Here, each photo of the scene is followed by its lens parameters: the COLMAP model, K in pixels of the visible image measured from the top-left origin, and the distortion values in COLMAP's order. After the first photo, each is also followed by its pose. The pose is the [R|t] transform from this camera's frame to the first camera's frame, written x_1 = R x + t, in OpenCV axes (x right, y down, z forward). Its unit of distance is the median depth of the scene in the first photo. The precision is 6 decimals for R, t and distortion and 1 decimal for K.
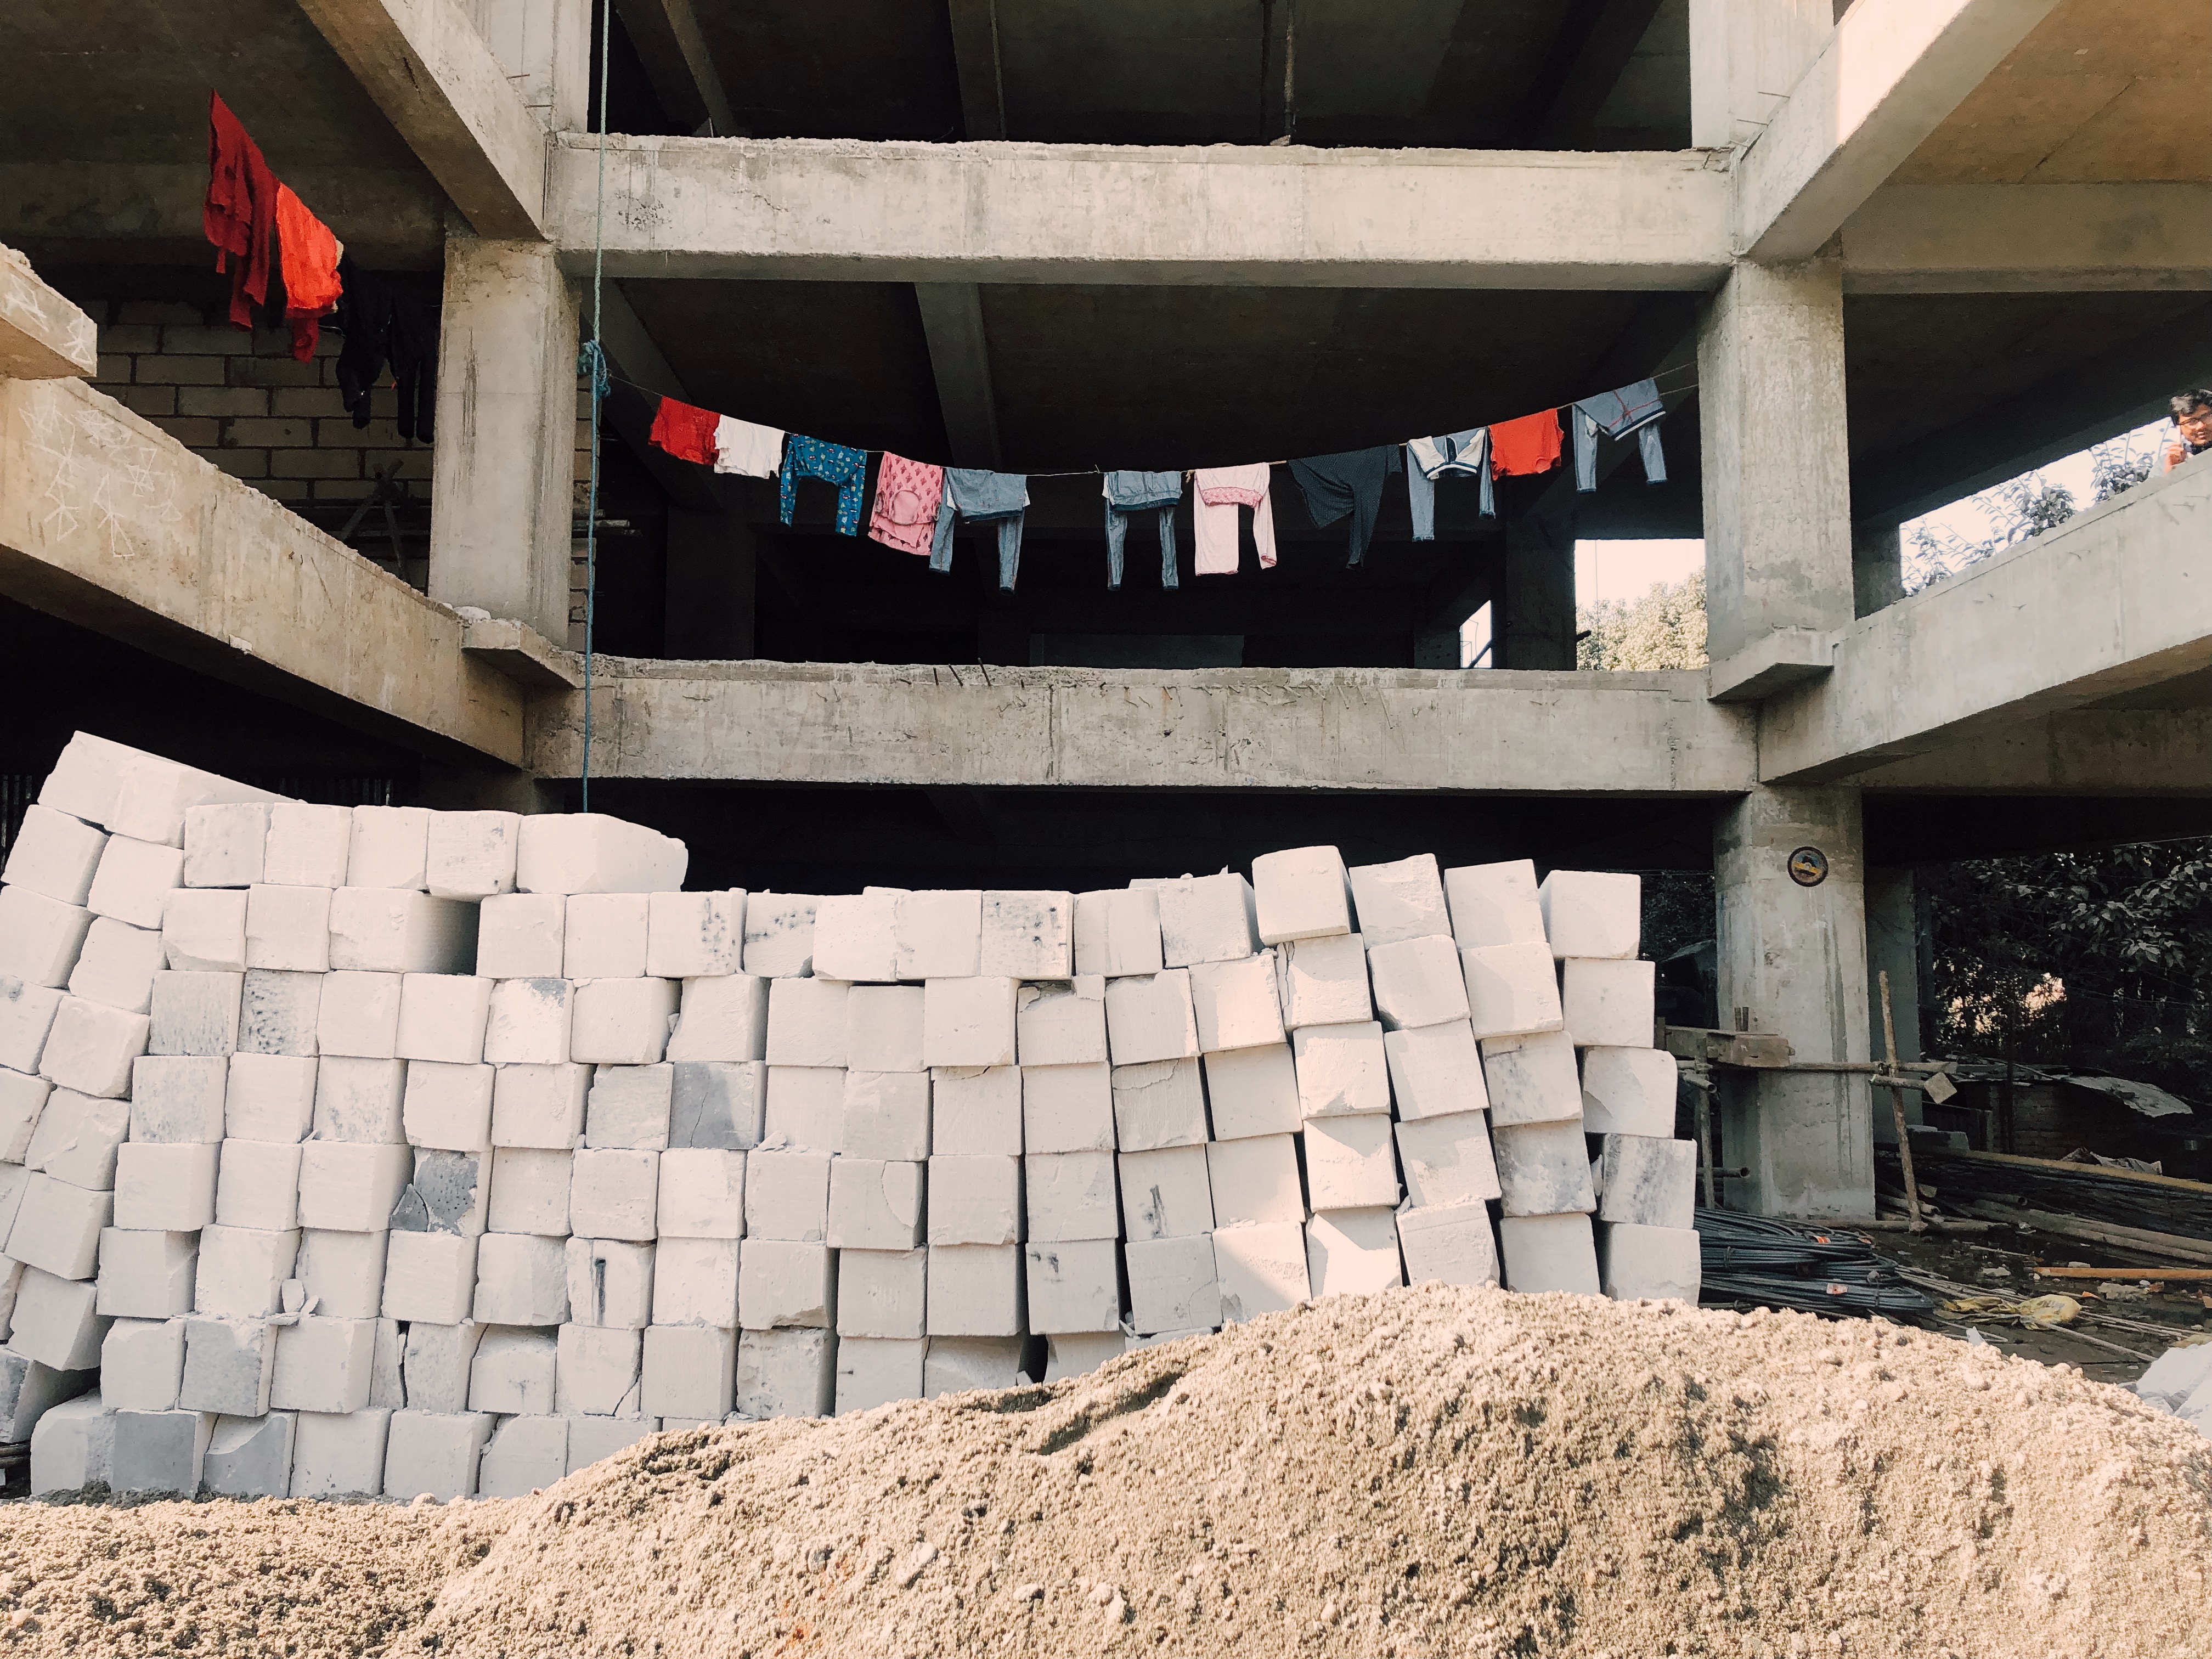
lens RADIAL K [[1783.4, 0, 1103.5], [0, 1783.4, 827.4], [0, 0, 1]] dist [0.008243, 0.005504]
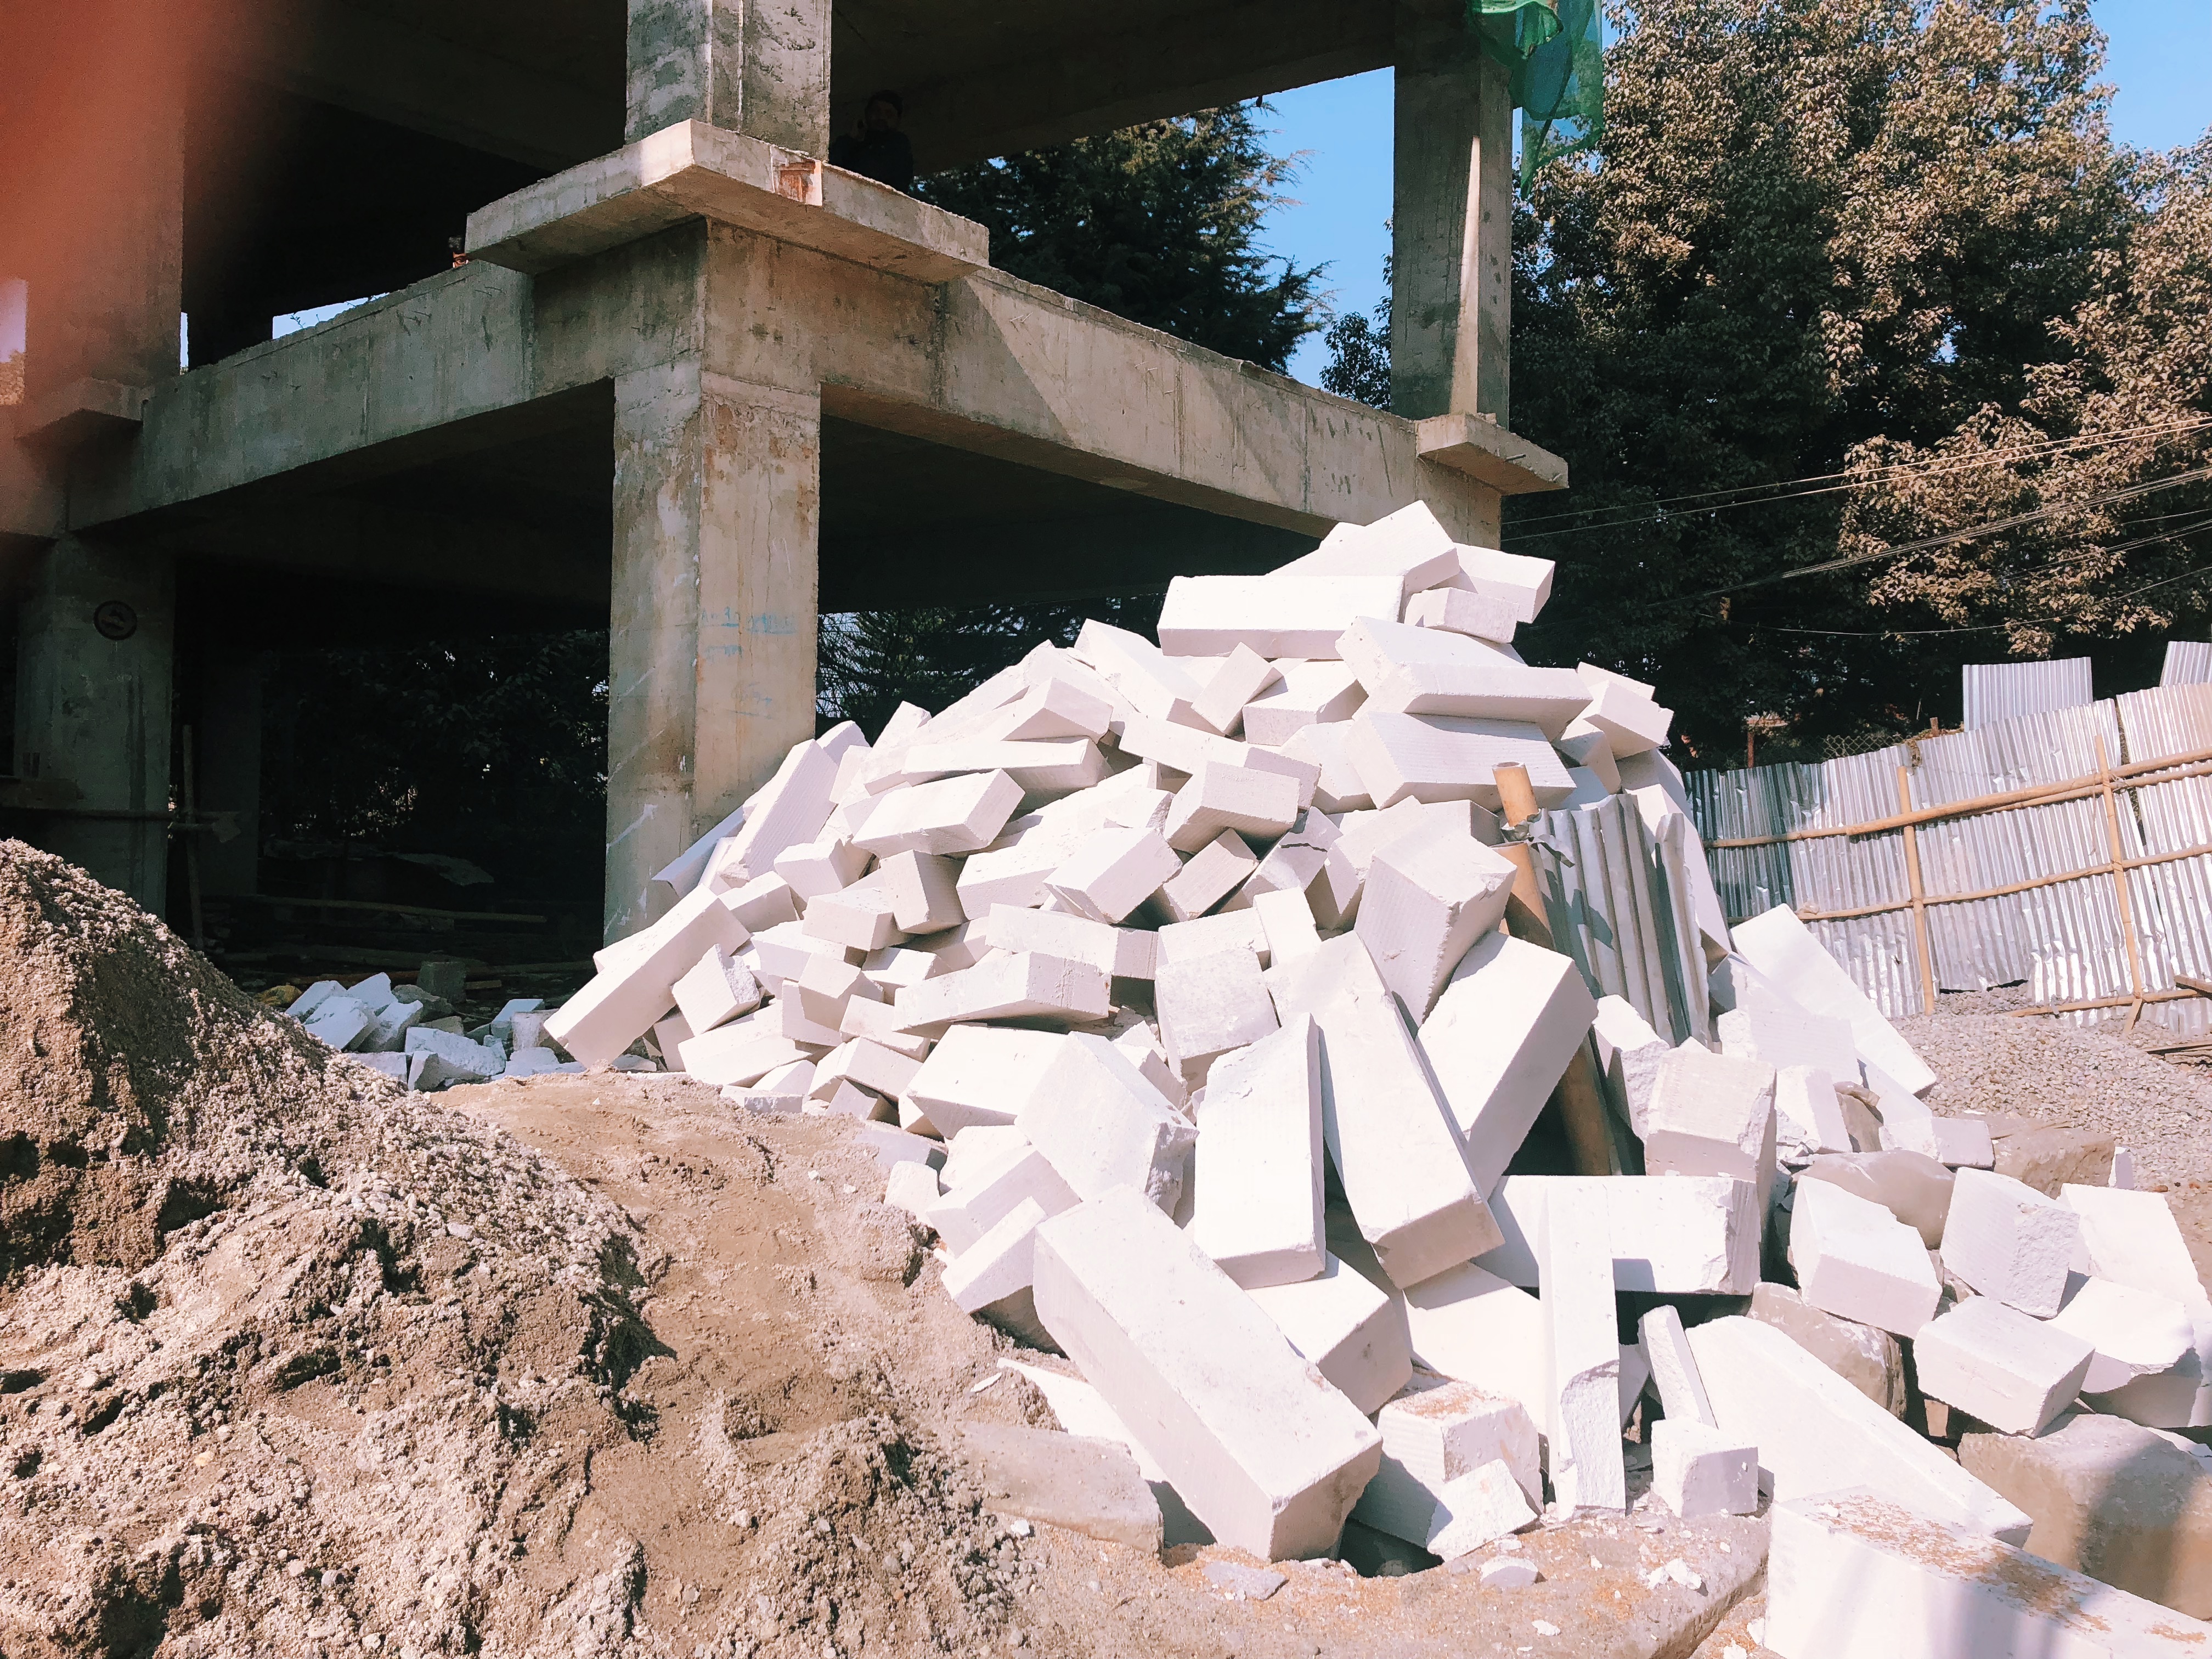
lens RADIAL K [[1783.4, 0, 1106.8], [0, 1783.4, 824.5], [0, 0, 1]] dist [0.008243, 0.005504]
pose [[0.670856, 0.014267, 0.741450, 0.018899], [-0.087528, 0.994350, 0.060060, 0.027185], [-0.736404, -0.105189, 0.668315, -0.110583]]
